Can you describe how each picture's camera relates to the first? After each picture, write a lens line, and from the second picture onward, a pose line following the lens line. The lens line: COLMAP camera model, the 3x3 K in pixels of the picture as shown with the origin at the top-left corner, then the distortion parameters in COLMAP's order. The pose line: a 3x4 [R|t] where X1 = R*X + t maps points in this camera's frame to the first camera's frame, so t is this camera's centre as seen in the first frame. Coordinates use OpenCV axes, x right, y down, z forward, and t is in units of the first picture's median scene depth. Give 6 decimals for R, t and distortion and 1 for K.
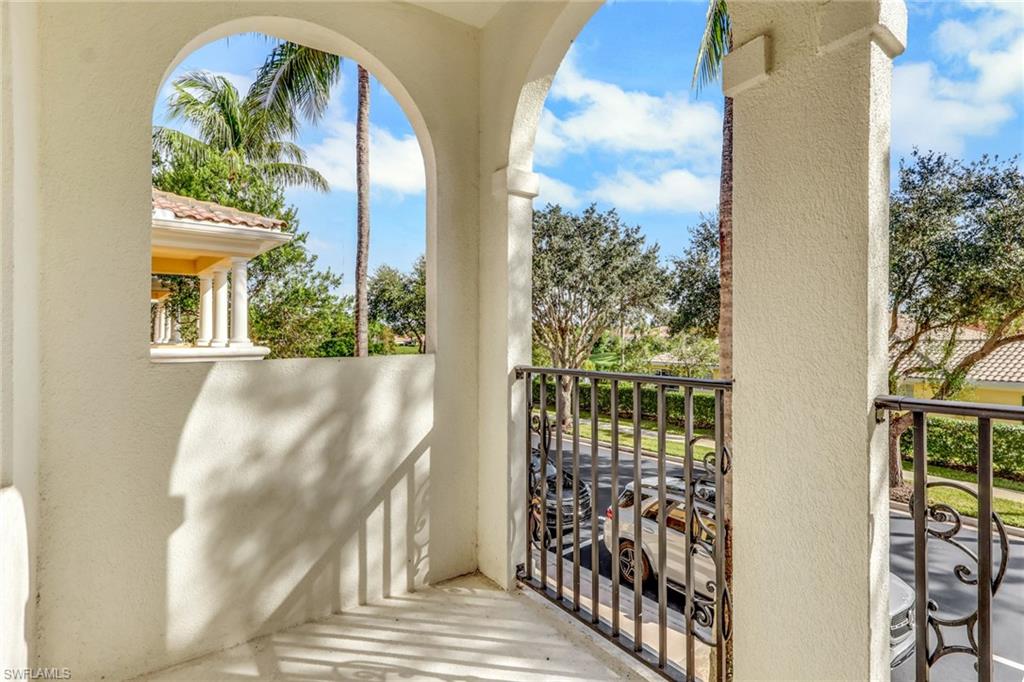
lens RADIAL K [[502.7, 0, 512.0], [0, 502.7, 341.0], [0, 0, 1]] dist [0.002593, -0.000982]
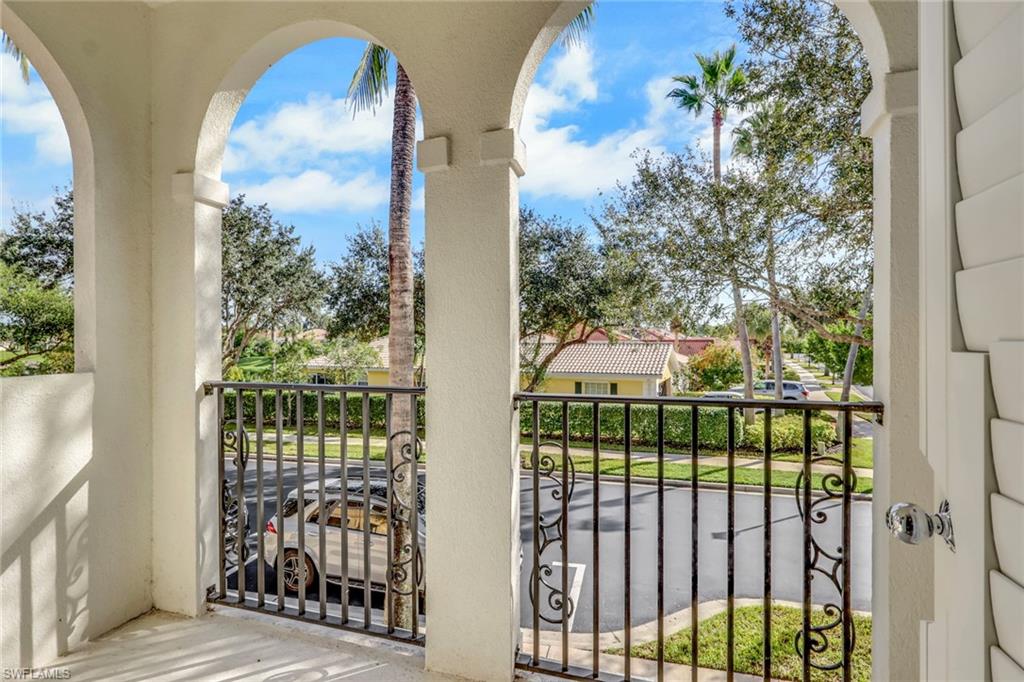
lens RADIAL K [[492.6, 0, 512.0], [0, 492.6, 341.0], [0, 0, 1]] dist [-0.040189, 0.010199]
pose [[0.785955, -0.000878, 0.618283, -0.098283], [0.005297, 0.999972, -0.005313, -0.018826], [-0.618261, 0.007451, 0.785937, -0.086435]]
